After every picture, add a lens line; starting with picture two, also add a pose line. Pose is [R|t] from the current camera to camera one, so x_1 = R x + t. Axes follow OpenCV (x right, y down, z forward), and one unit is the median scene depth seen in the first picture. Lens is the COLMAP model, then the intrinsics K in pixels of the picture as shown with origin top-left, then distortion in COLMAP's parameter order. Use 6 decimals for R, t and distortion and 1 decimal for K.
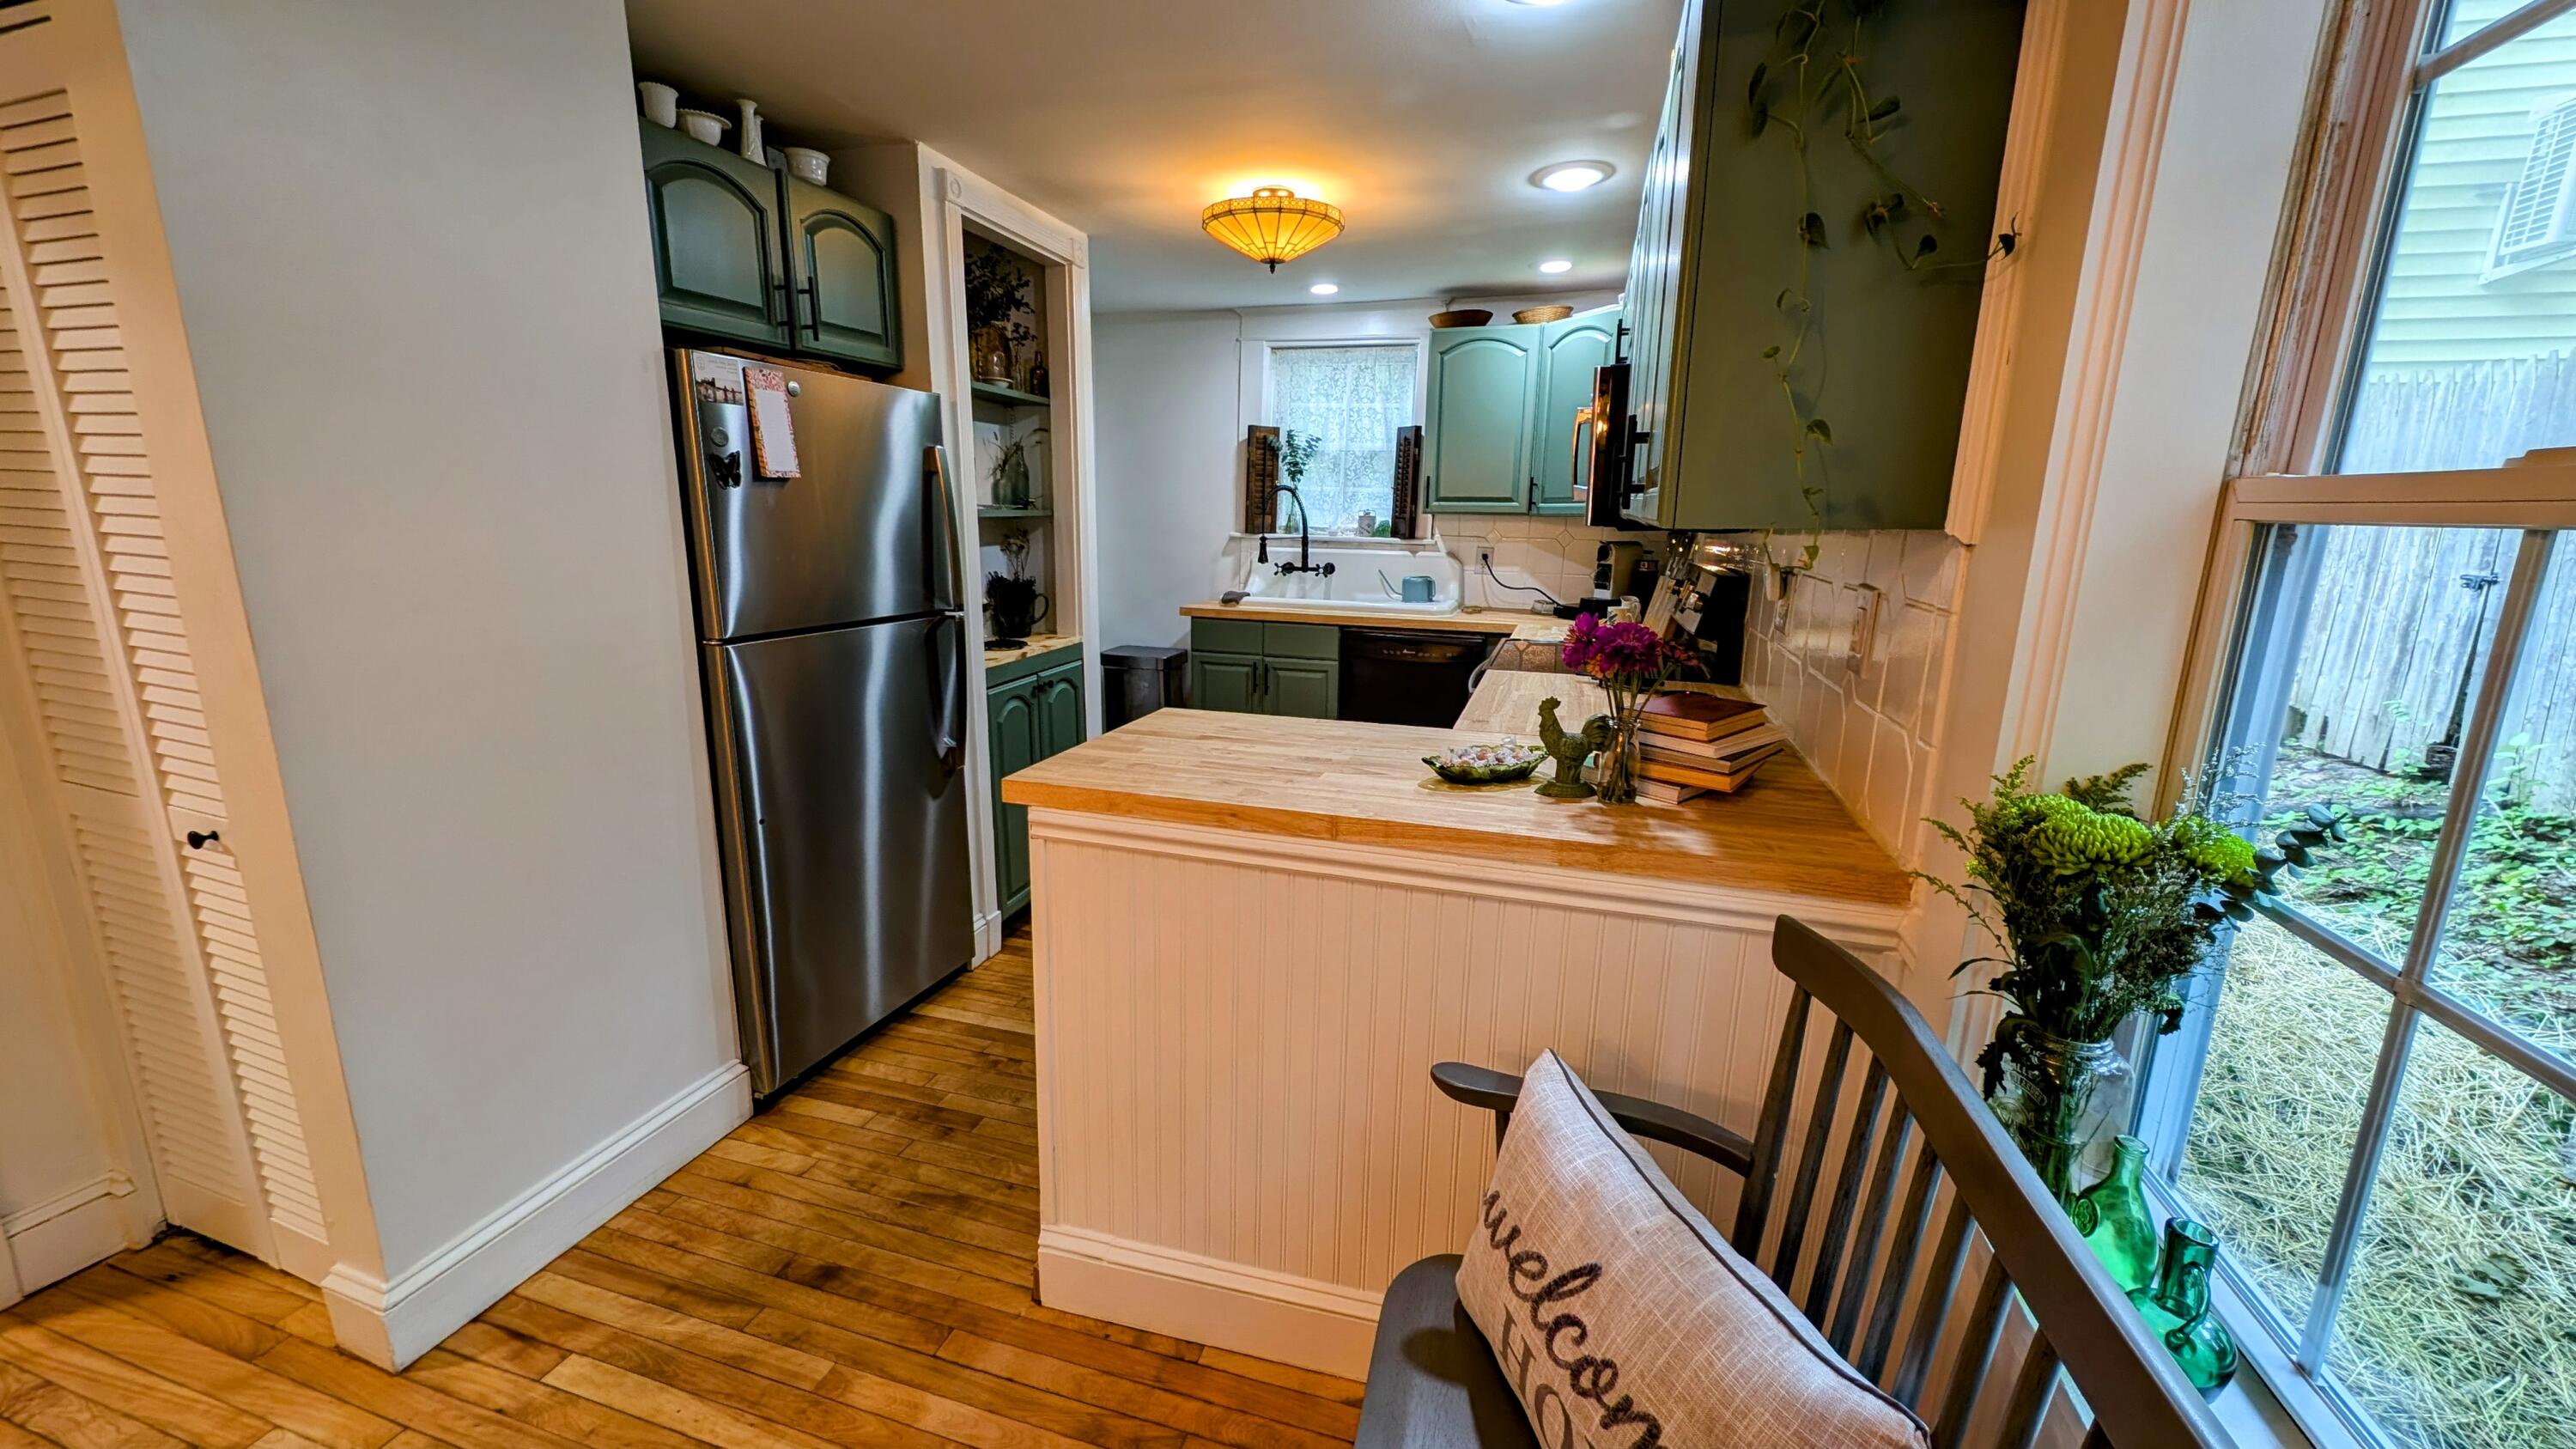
lens RADIAL K [[968.5, 0, 1287.4], [0, 968.5, 707.1], [0, 0, 1]] dist [0.027734, -0.010407]
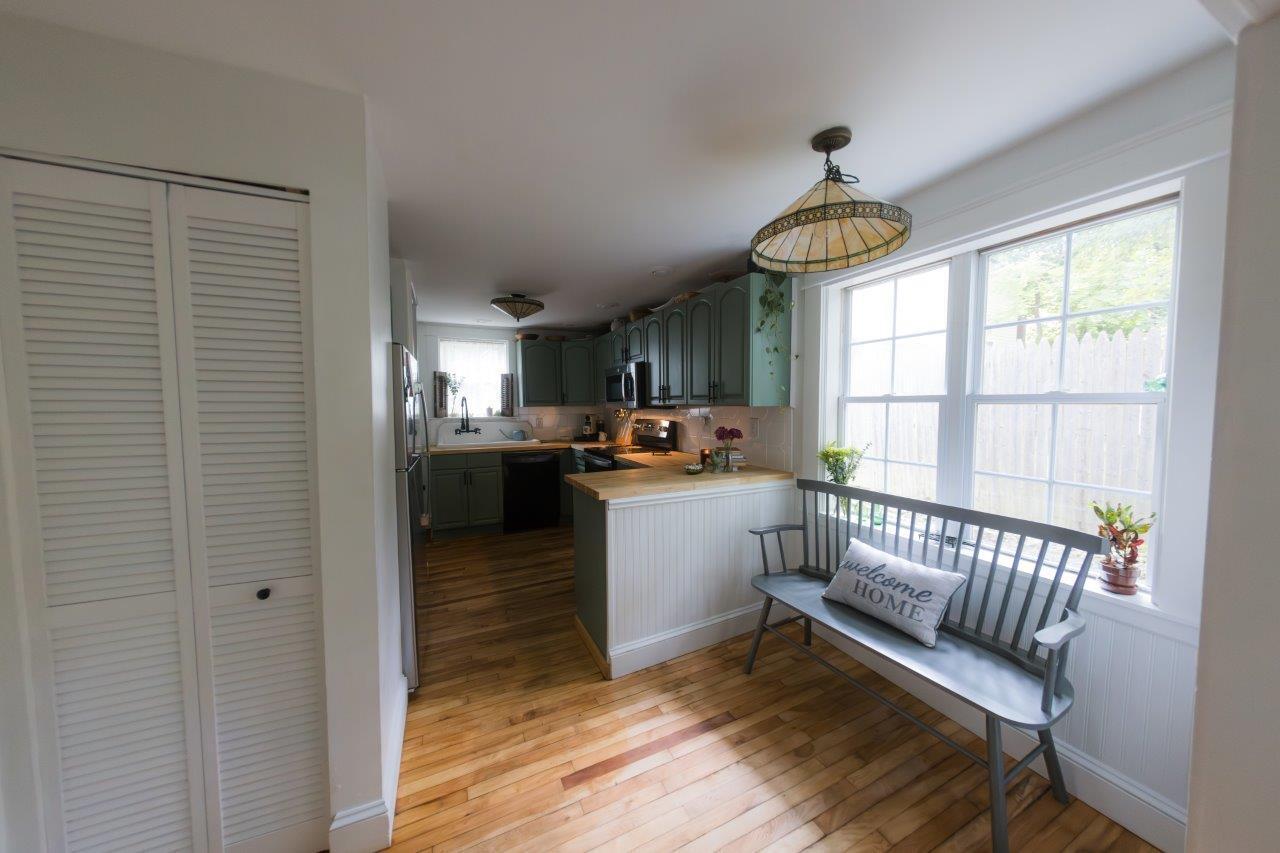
lens RADIAL K [[424.0, 0, 640.0], [0, 424.0, 426.5], [0, 0, 1]] dist [0.014154, -0.003201]
pose [[0.733610, -0.060258, 0.676894, -0.427301], [0.158668, 0.983719, -0.084391, -0.000432], [-0.660788, 0.169311, 0.731227, -0.040698]]
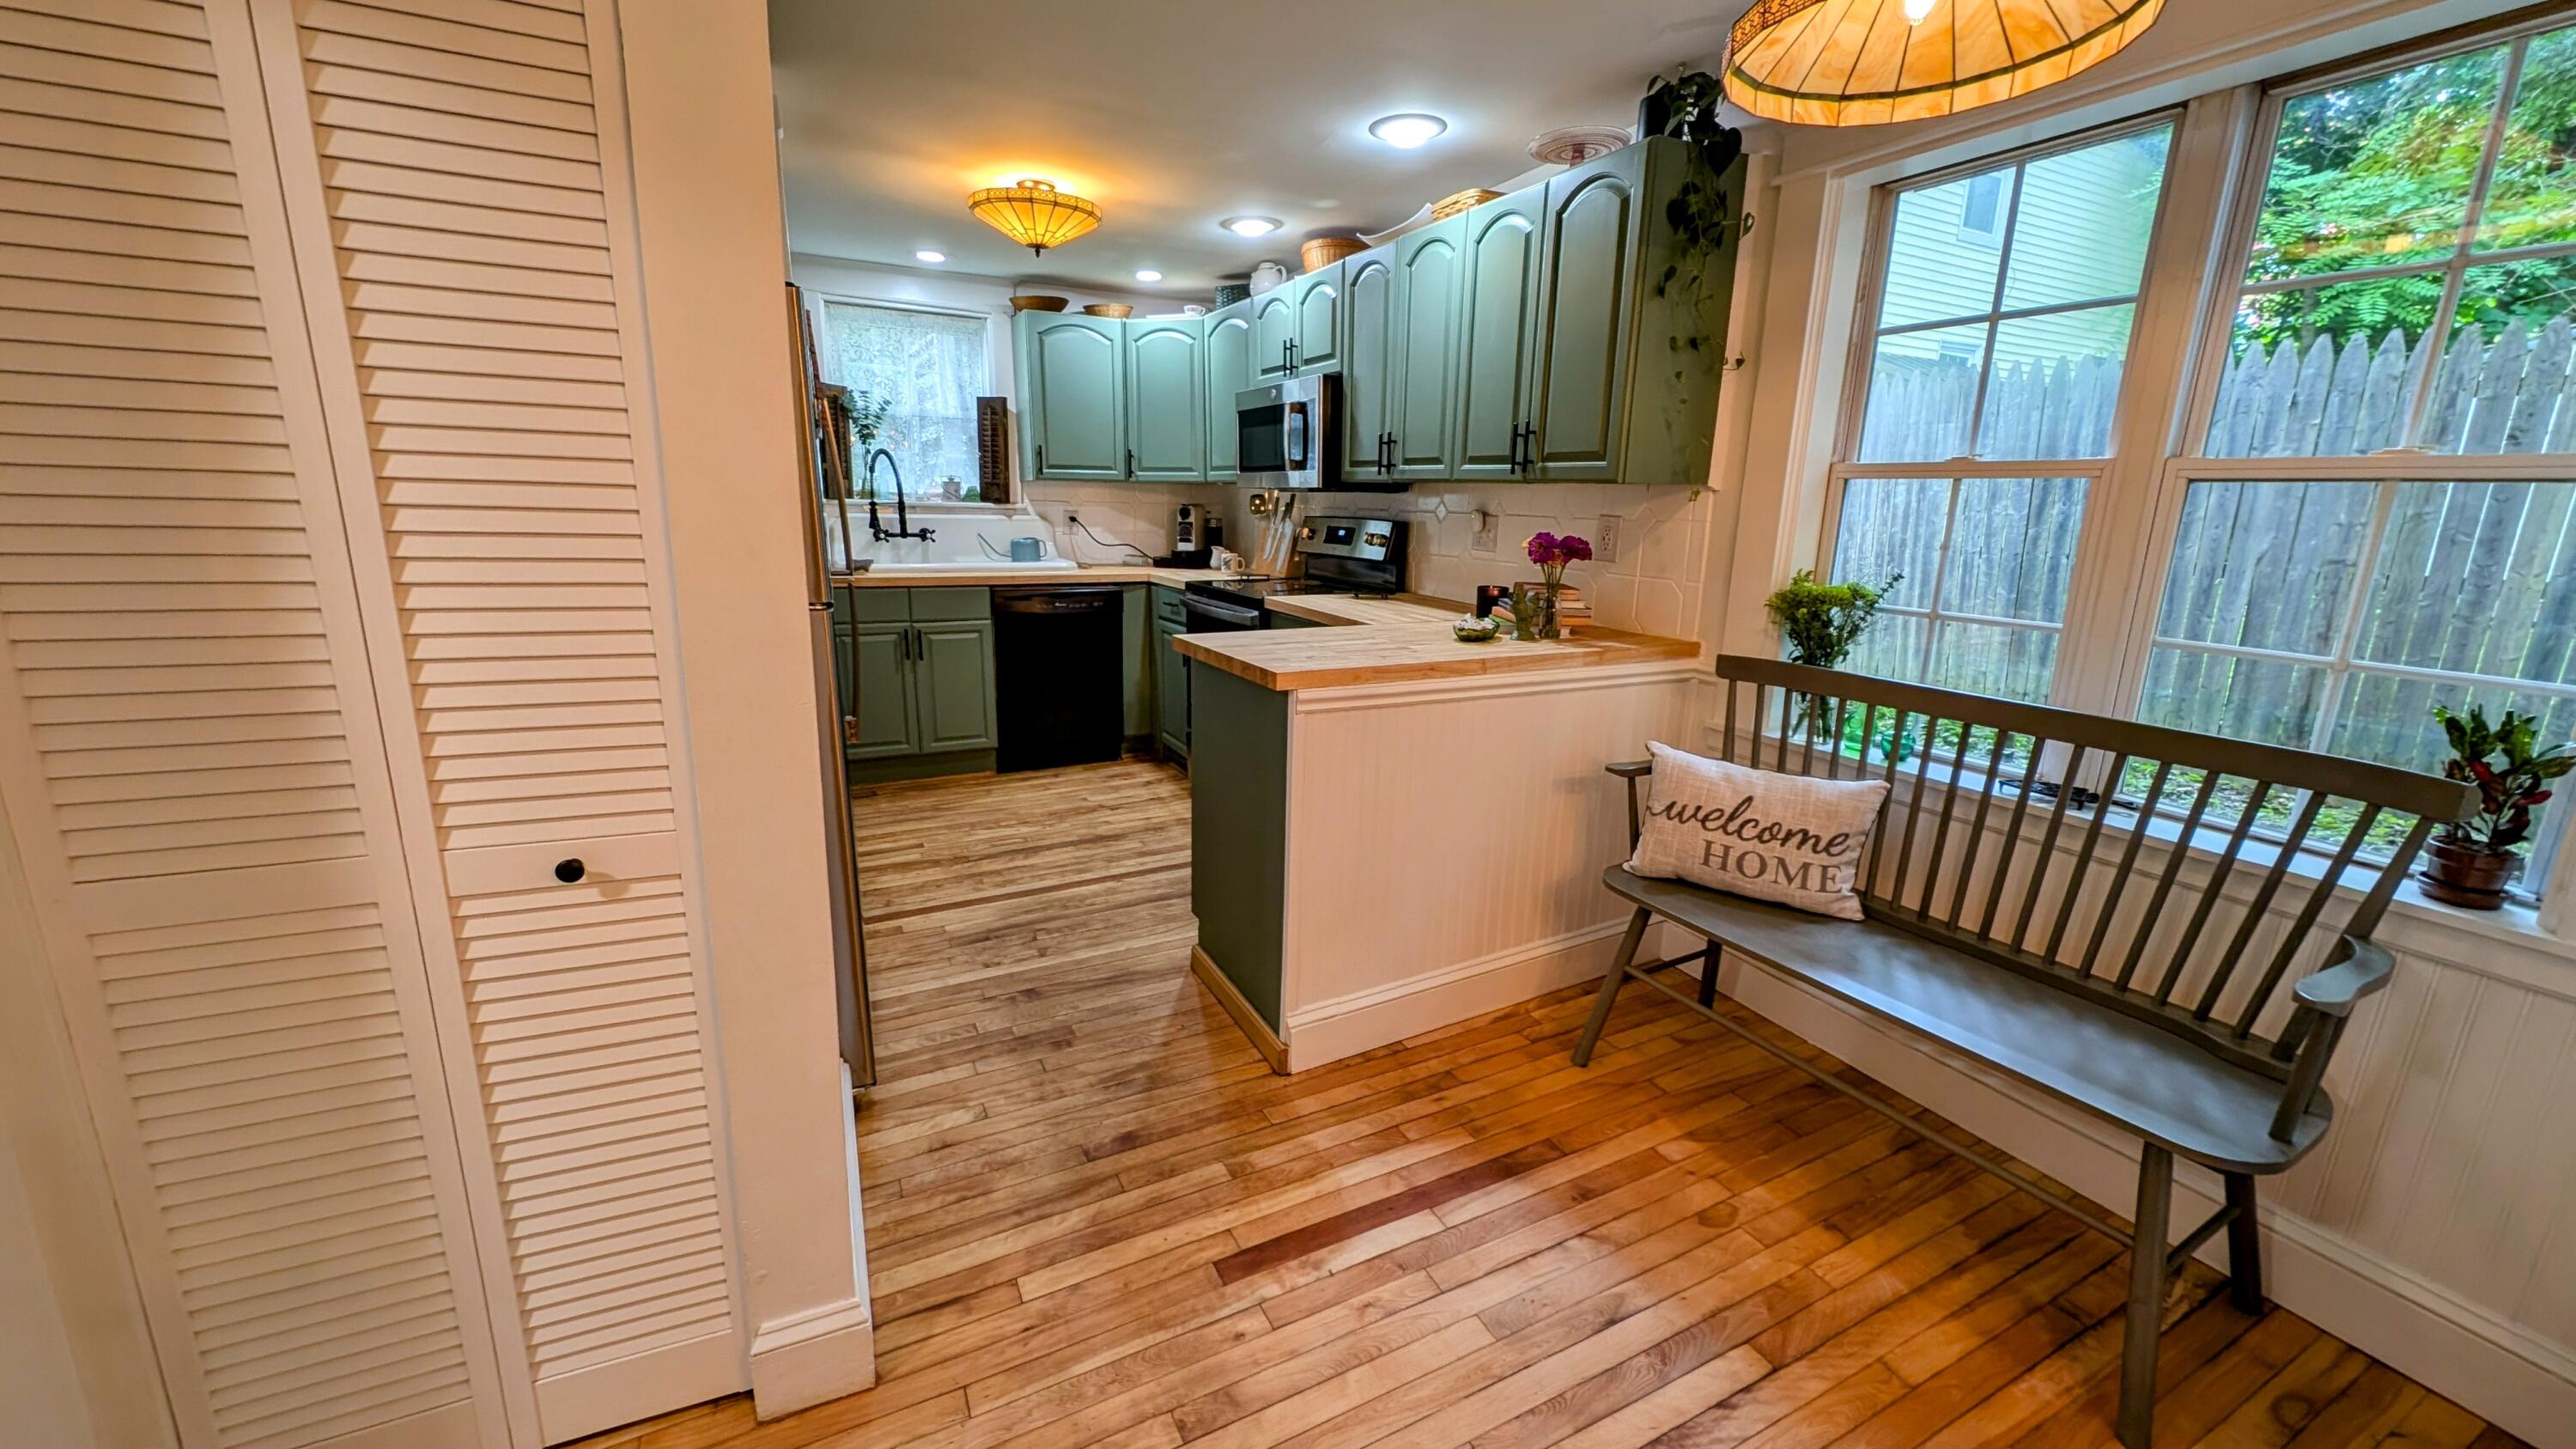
lens RADIAL K [[968.5, 0, 1287.4], [0, 968.5, 707.1], [0, 0, 1]] dist [0.027734, -0.010407]
pose [[0.717151, -0.153593, 0.679782, -0.463278], [0.134325, 0.987586, 0.081431, 0.004235], [-0.683850, 0.032913, 0.728880, 0.010420]]
